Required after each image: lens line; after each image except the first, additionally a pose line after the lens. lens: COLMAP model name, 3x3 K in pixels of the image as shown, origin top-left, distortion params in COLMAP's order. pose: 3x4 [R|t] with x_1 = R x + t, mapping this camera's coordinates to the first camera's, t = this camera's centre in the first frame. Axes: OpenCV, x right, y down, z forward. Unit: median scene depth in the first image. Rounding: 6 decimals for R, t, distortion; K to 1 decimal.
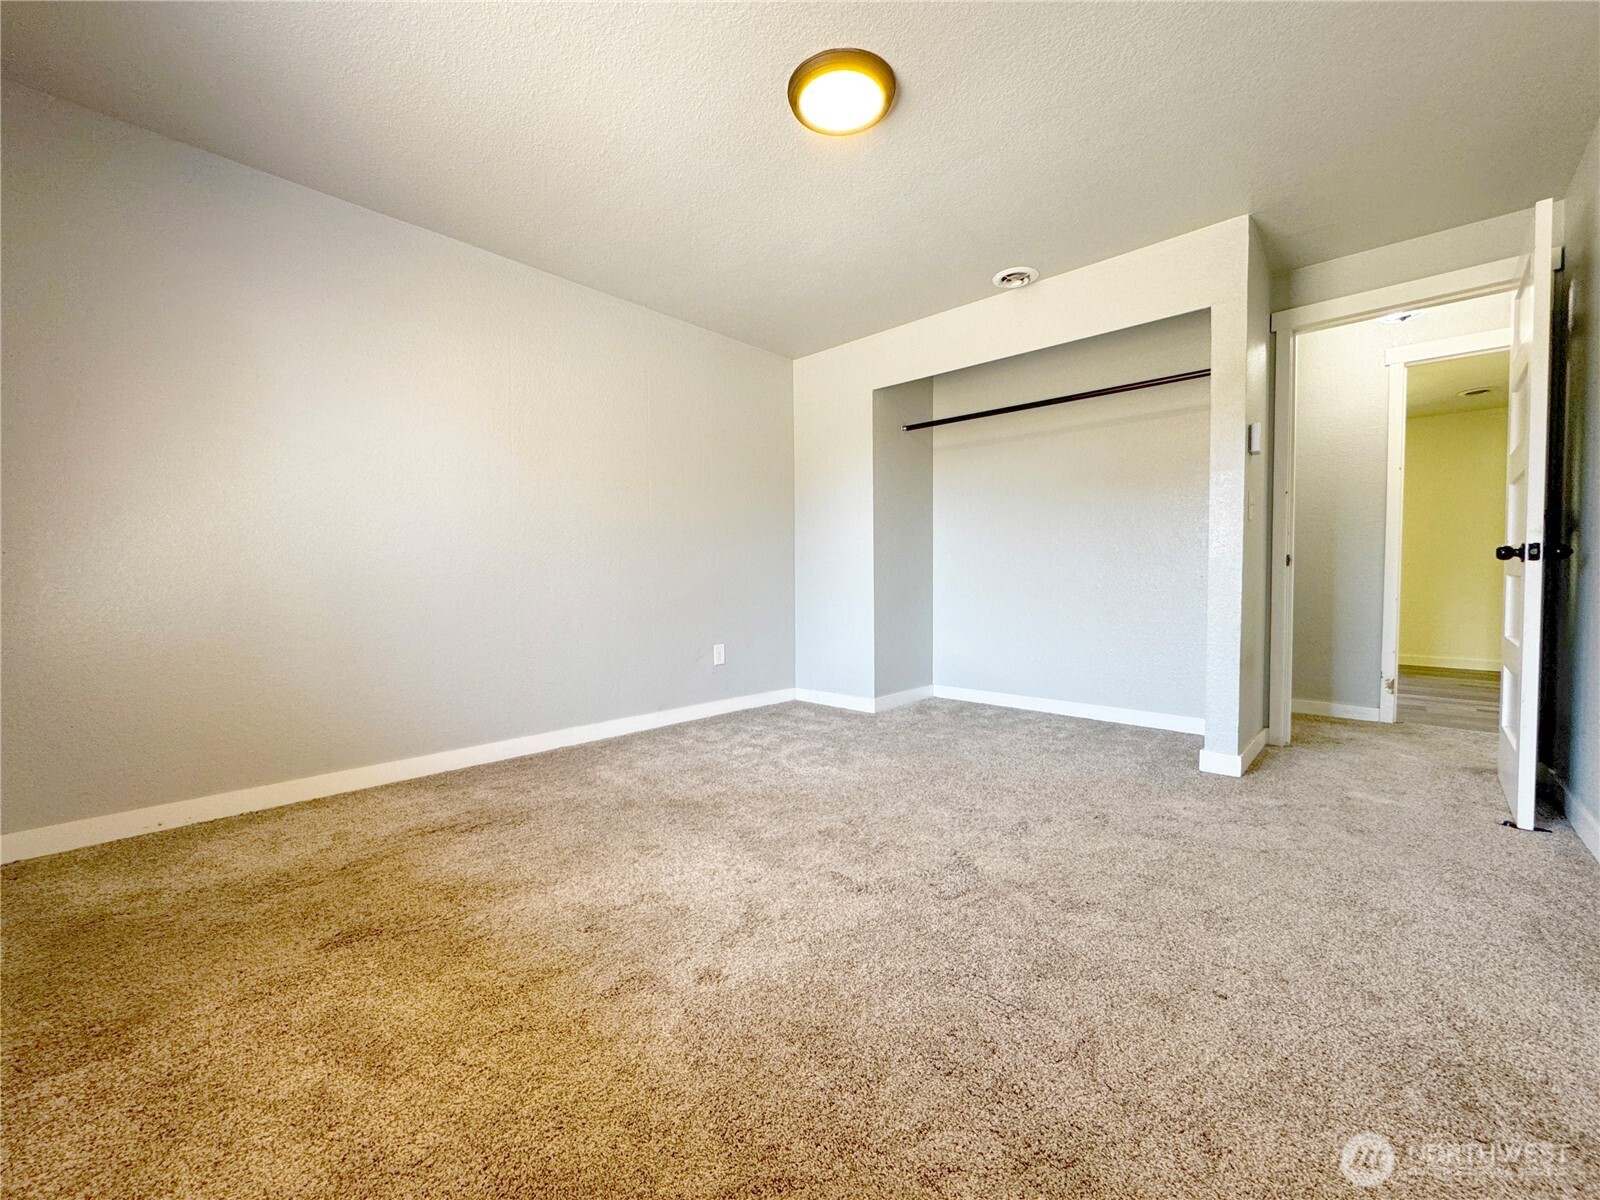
lens RADIAL K [[644.1, 0, 805.6], [0, 644.1, 596.7], [0, 0, 1]] dist [-0.005854, 0.001145]
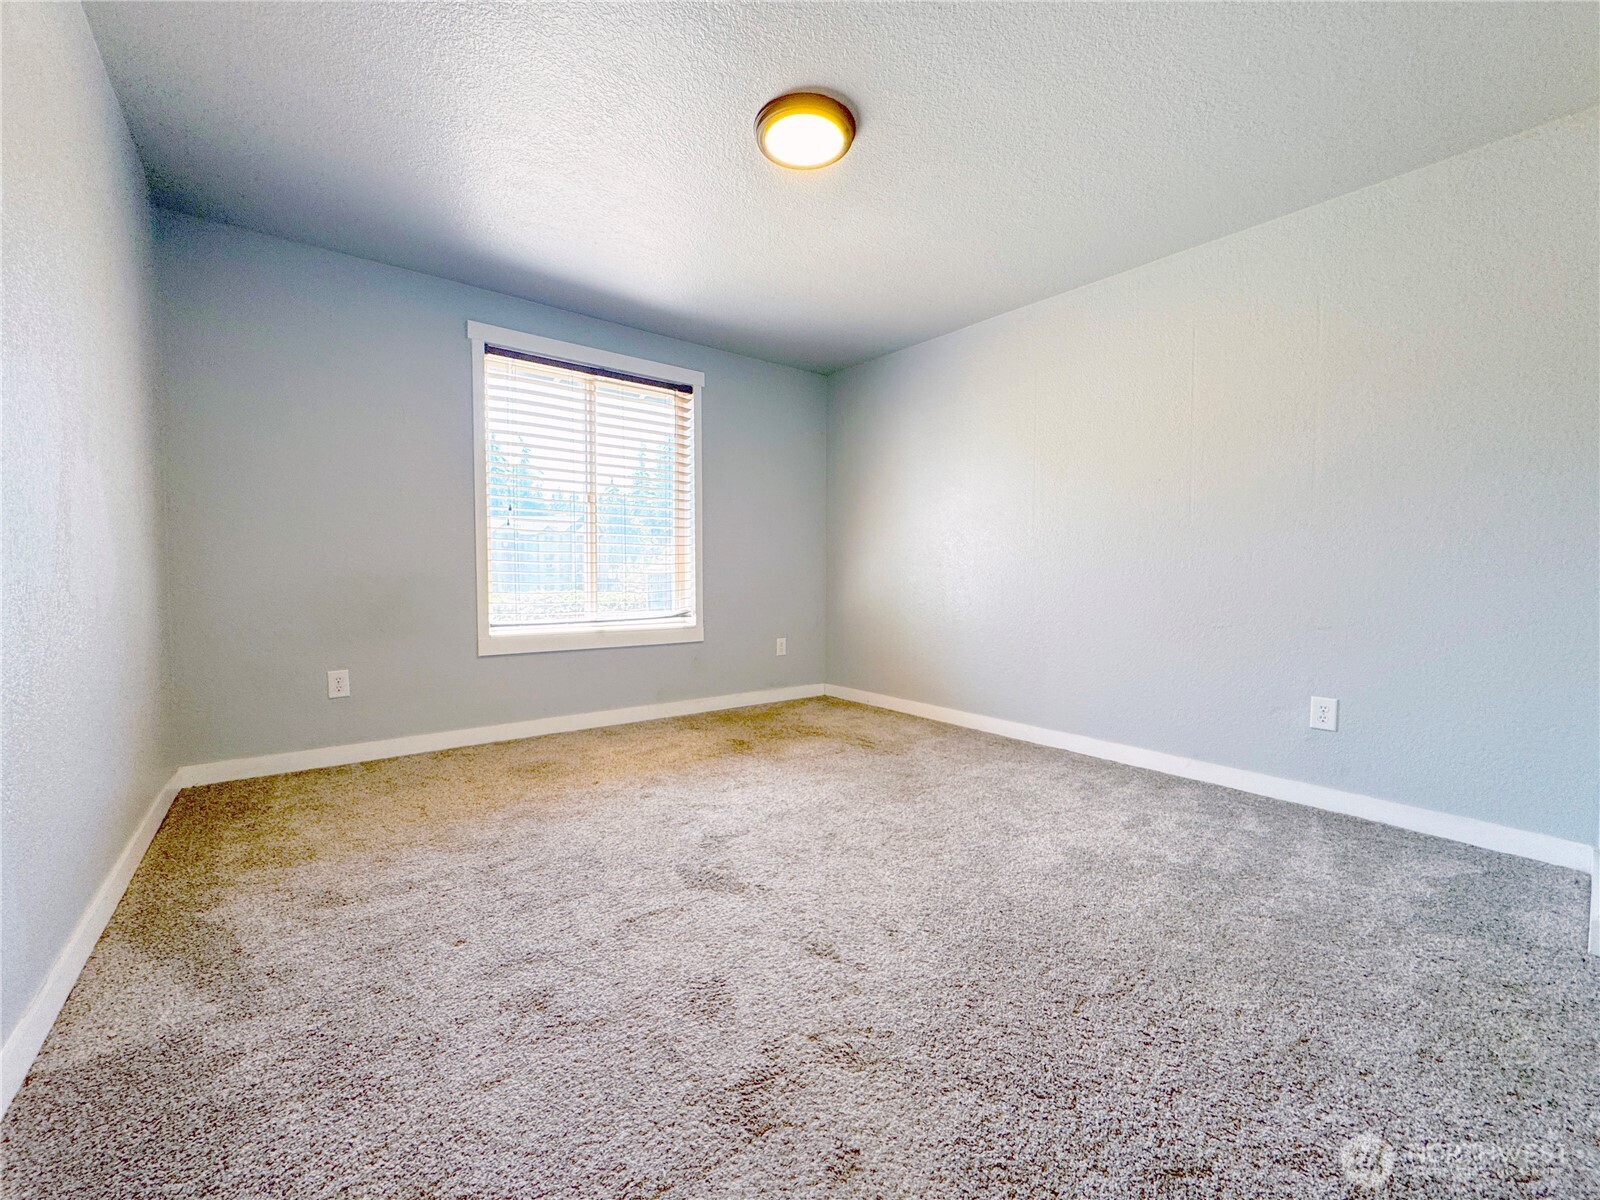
lens RADIAL K [[644.1, 0, 805.2], [0, 644.1, 602.1], [0, 0, 1]] dist [-0.005854, 0.001145]
pose [[-0.154294, 0.045755, -0.986965, 1.048498], [-0.033656, 0.998104, 0.051533, -0.063802], [0.987452, 0.041169, -0.152462, 1.104149]]
